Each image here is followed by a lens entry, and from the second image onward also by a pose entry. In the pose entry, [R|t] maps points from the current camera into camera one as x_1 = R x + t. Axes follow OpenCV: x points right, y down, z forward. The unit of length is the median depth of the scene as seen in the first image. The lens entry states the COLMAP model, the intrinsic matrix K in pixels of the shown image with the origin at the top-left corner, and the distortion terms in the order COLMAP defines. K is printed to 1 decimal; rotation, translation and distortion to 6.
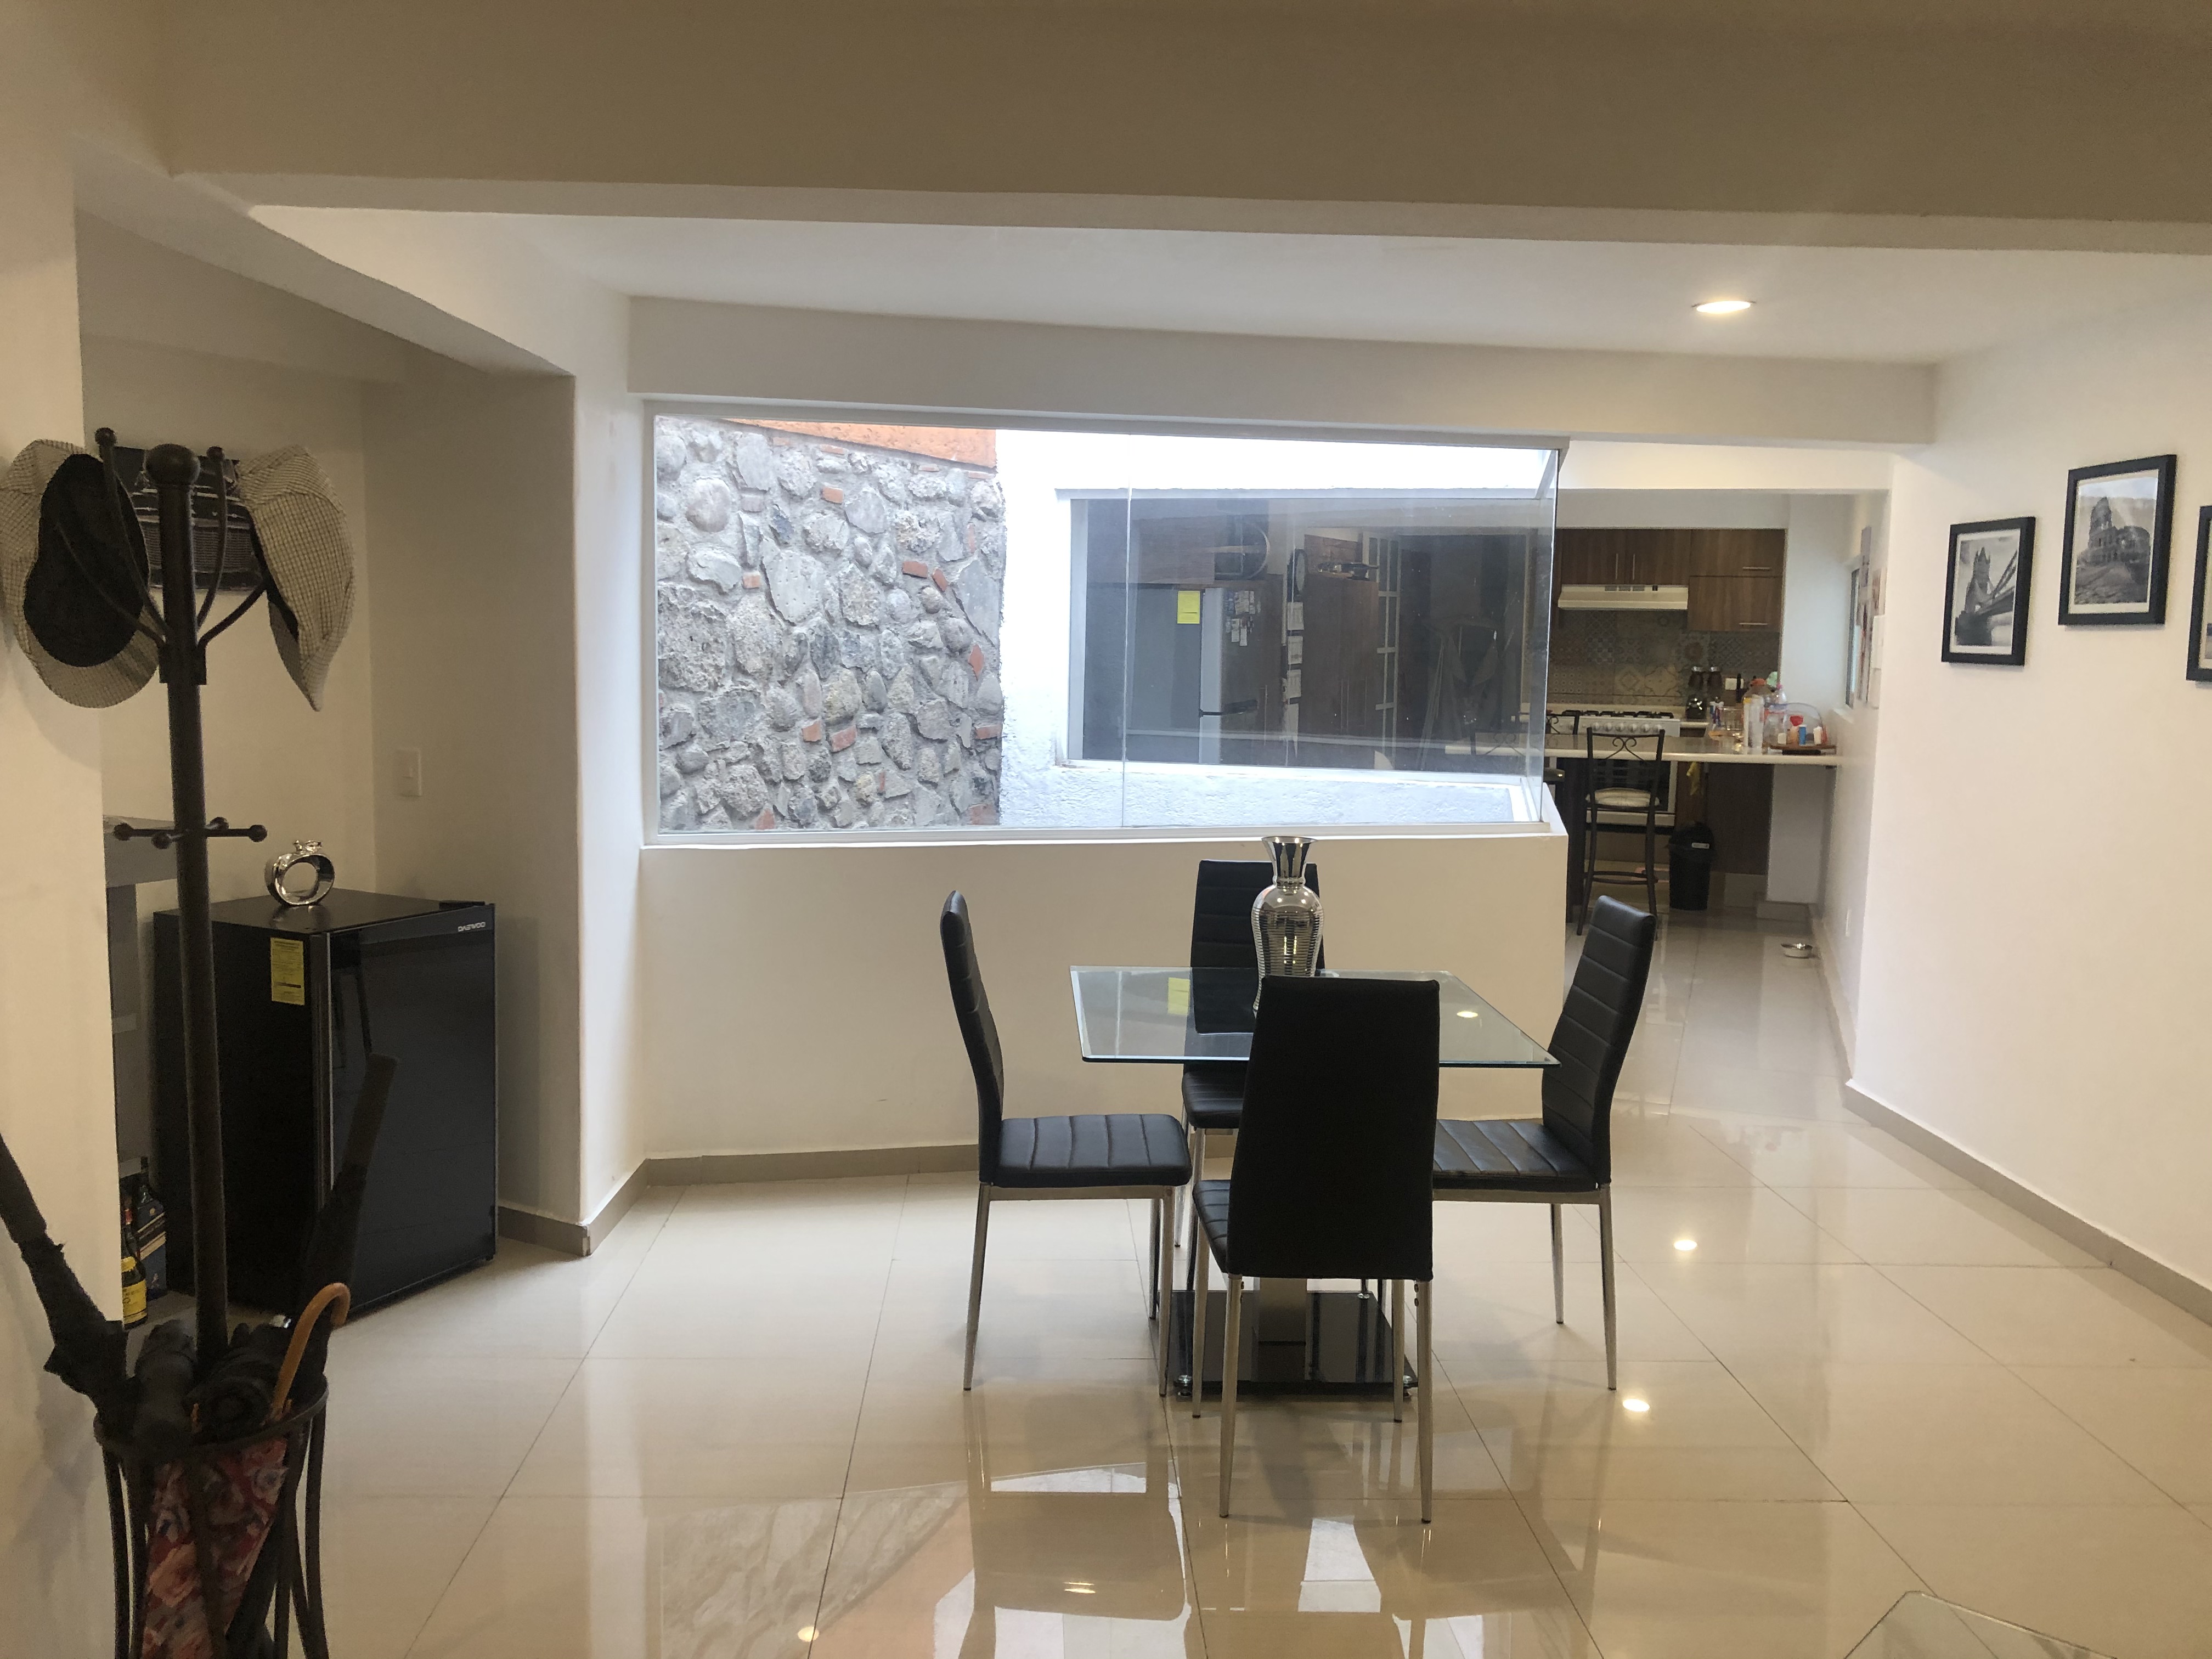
lens RADIAL K [[1804.2, 0, 1106.0], [0, 1804.2, 829.5], [0, 0, 1]] dist [0.116990, -0.214809]
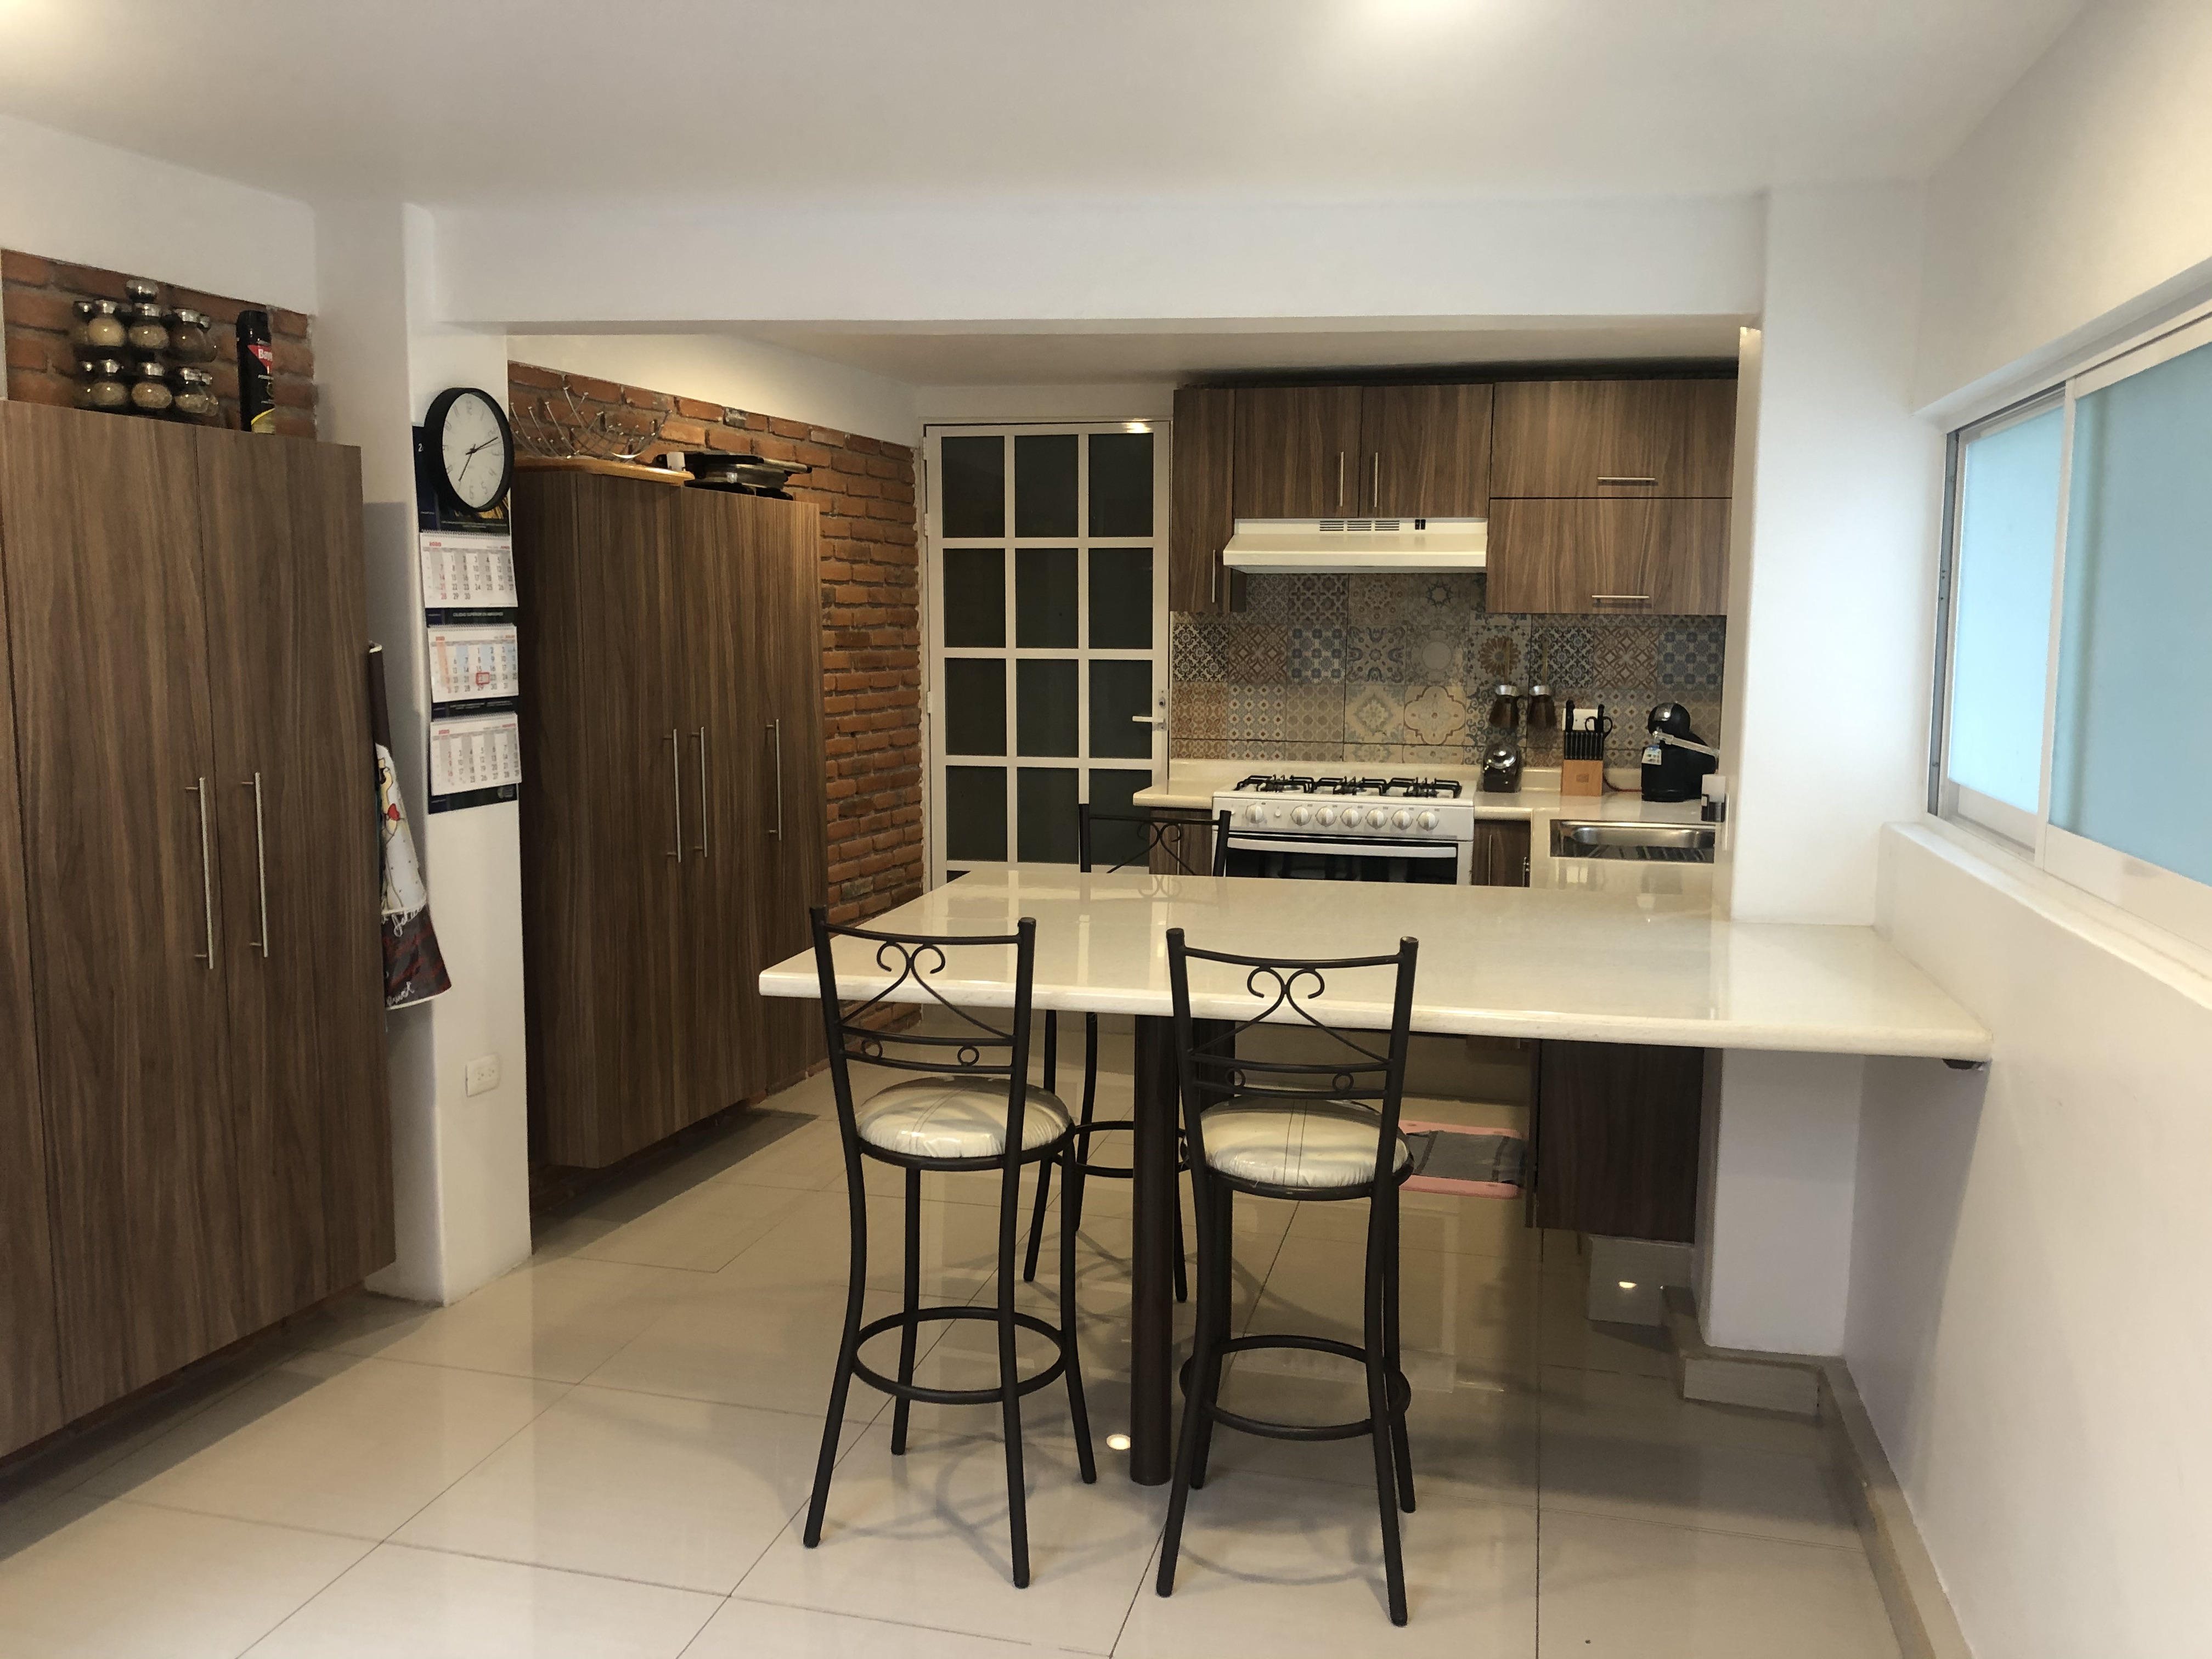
lens RADIAL K [[1804.2, 0, 1106.0], [0, 1804.2, 829.5], [0, 0, 1]] dist [0.116990, -0.214809]
pose [[0.994775, -0.014784, 0.101017, 0.168147], [0.014374, 0.999885, 0.004779, -0.054983], [-0.101076, -0.003302, 0.994873, 0.528247]]
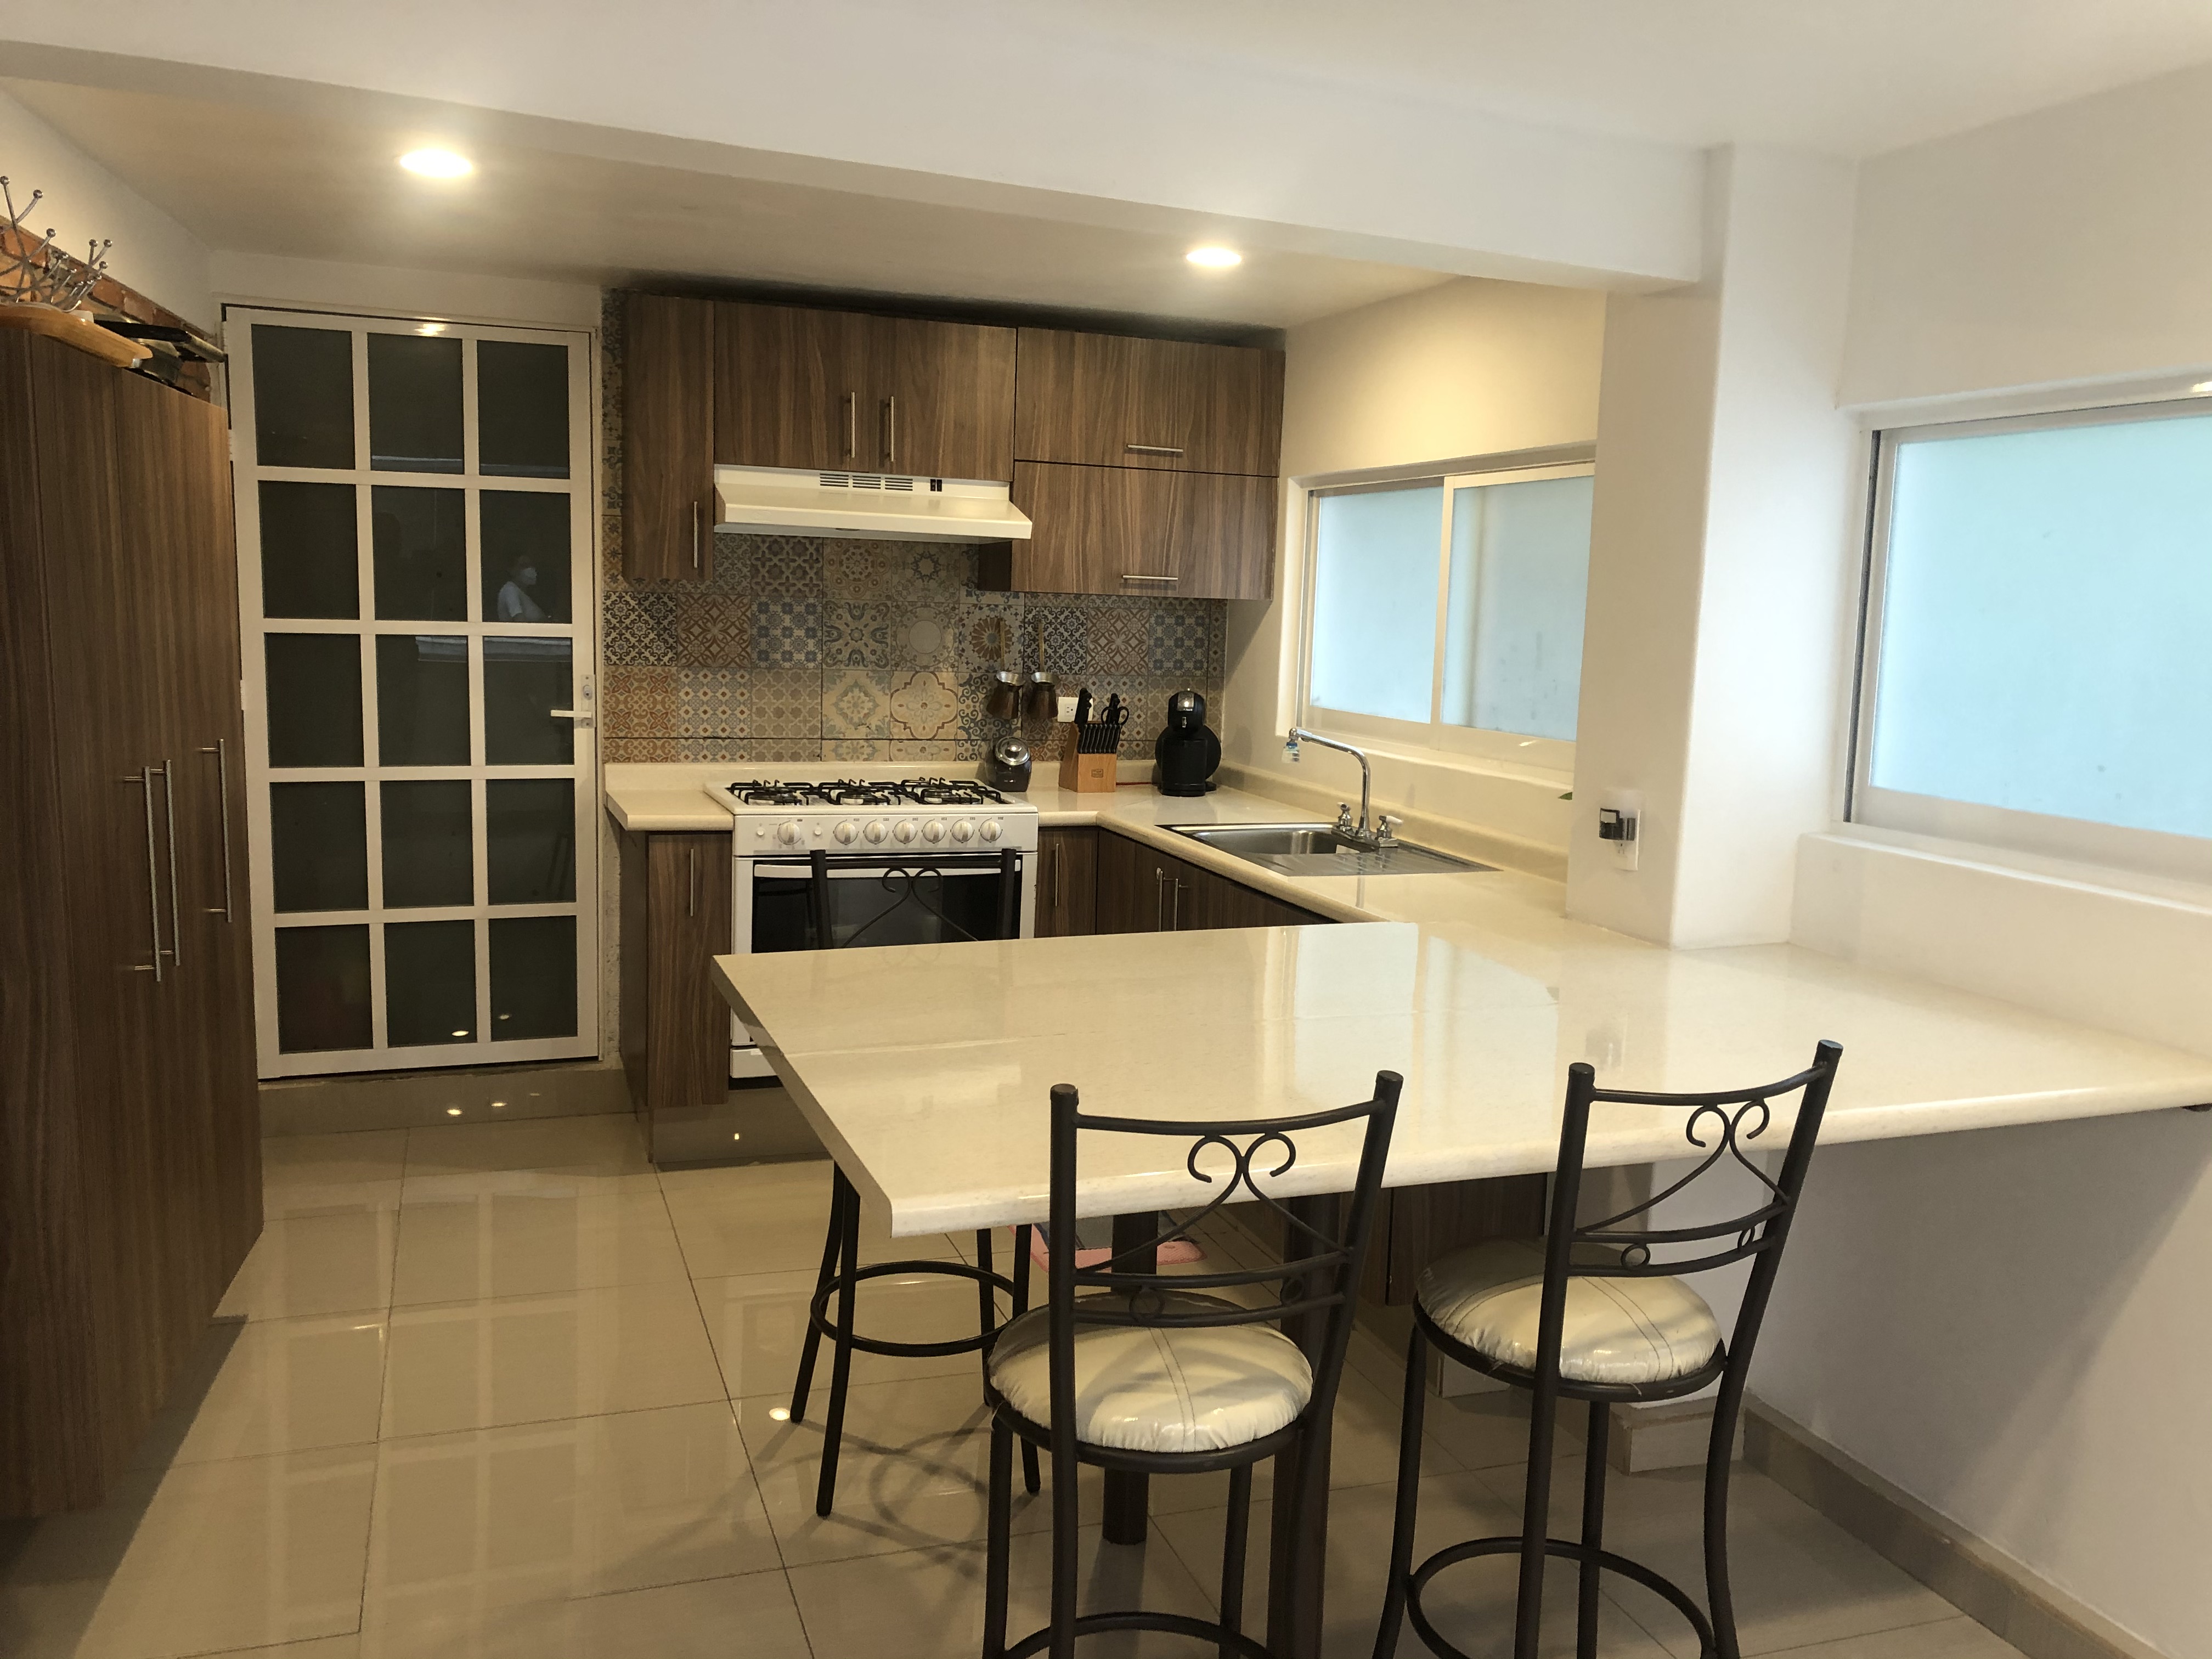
lens RADIAL K [[1804.2, 0, 1106.0], [0, 1804.2, 829.5], [0, 0, 1]] dist [0.116990, -0.214809]
pose [[0.773197, -0.069940, 0.630298, 0.066819], [0.049959, 0.997529, 0.049404, -0.072343], [-0.632195, -0.006710, 0.774780, 0.652029]]
